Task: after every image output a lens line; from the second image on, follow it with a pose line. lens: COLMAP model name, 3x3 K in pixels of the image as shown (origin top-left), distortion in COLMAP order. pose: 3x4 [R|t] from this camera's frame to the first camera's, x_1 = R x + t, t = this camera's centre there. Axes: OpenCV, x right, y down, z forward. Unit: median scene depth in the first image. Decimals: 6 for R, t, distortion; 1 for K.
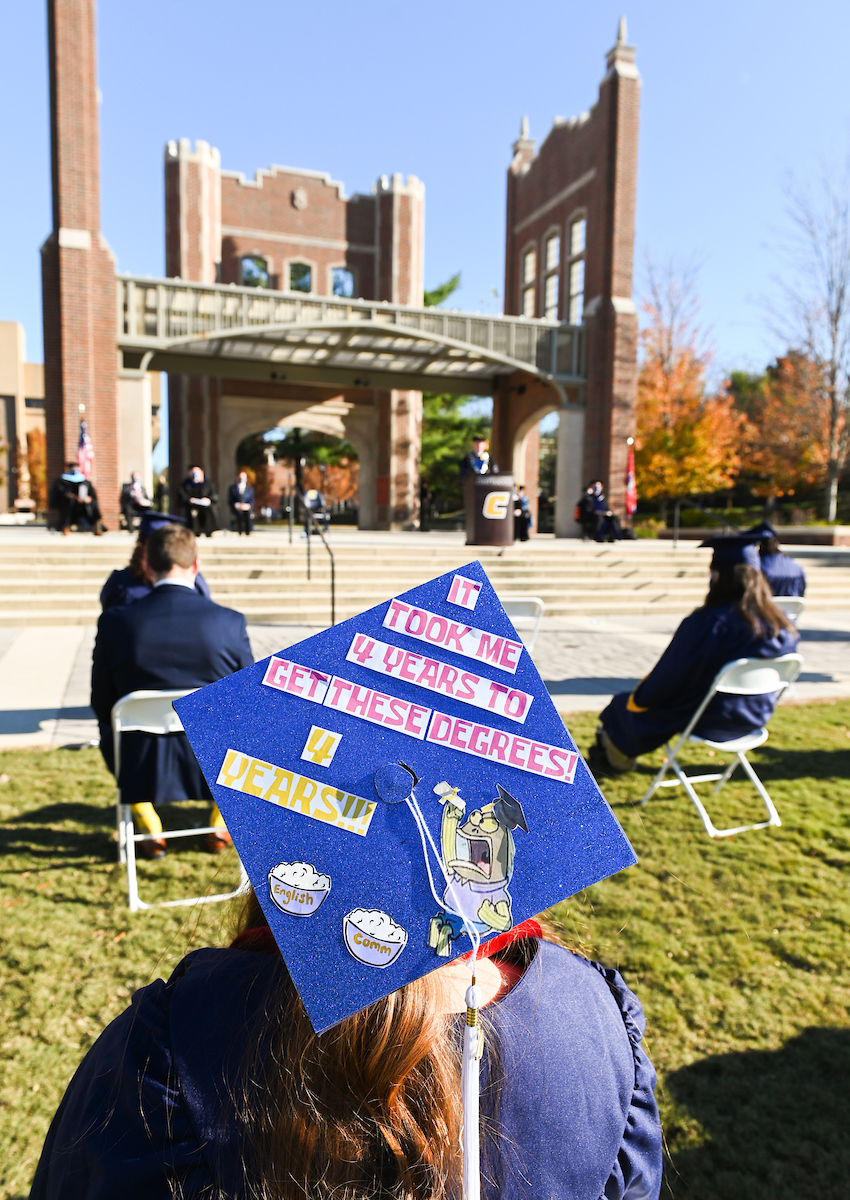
lens RADIAL K [[866.9, 0, 424.7], [0, 866.9, 603.3], [0, 0, 1]] dist [0.004210, 0.000225]
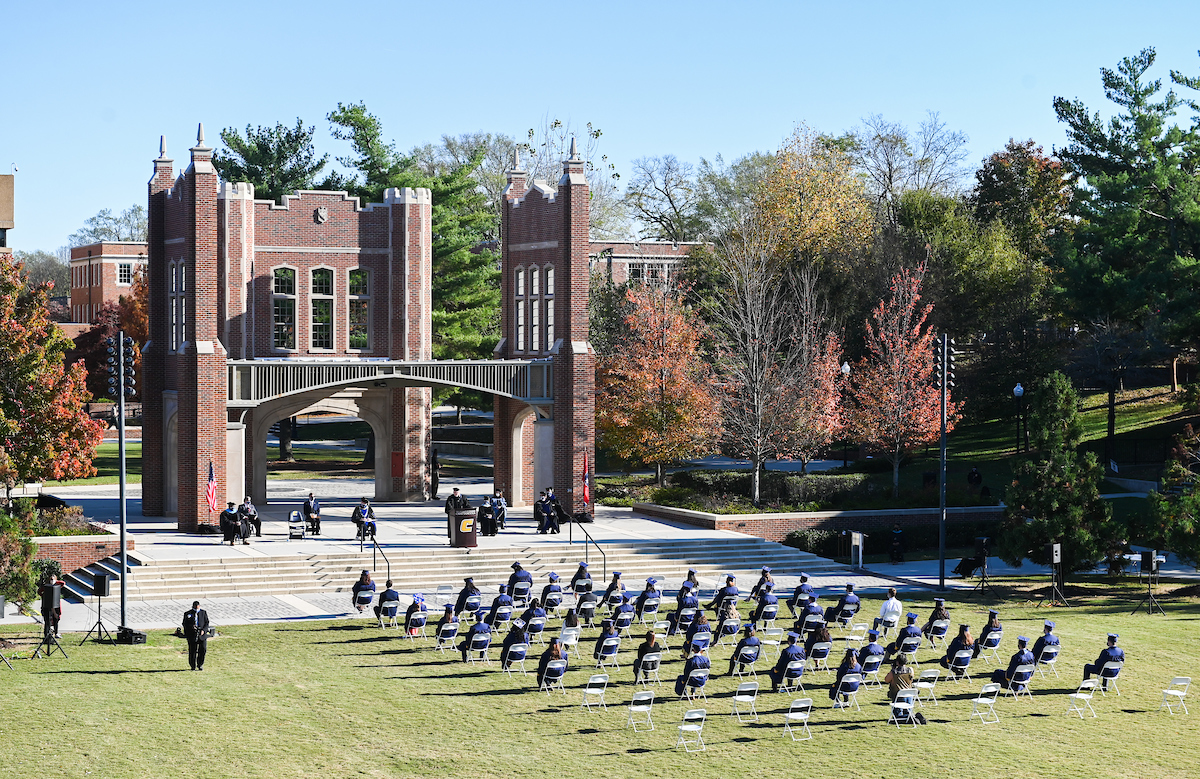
lens RADIAL K [[2432.4, 0, 600.3], [0, 2432.4, 388.1], [0, 0, 1]] dist [-0.046274, 0.000000]
pose [[0.998695, -0.014409, 0.048994, 0.077359], [0.016945, 0.998516, -0.051748, -0.086151], [-0.048176, 0.052511, 0.997458, -2.767931]]
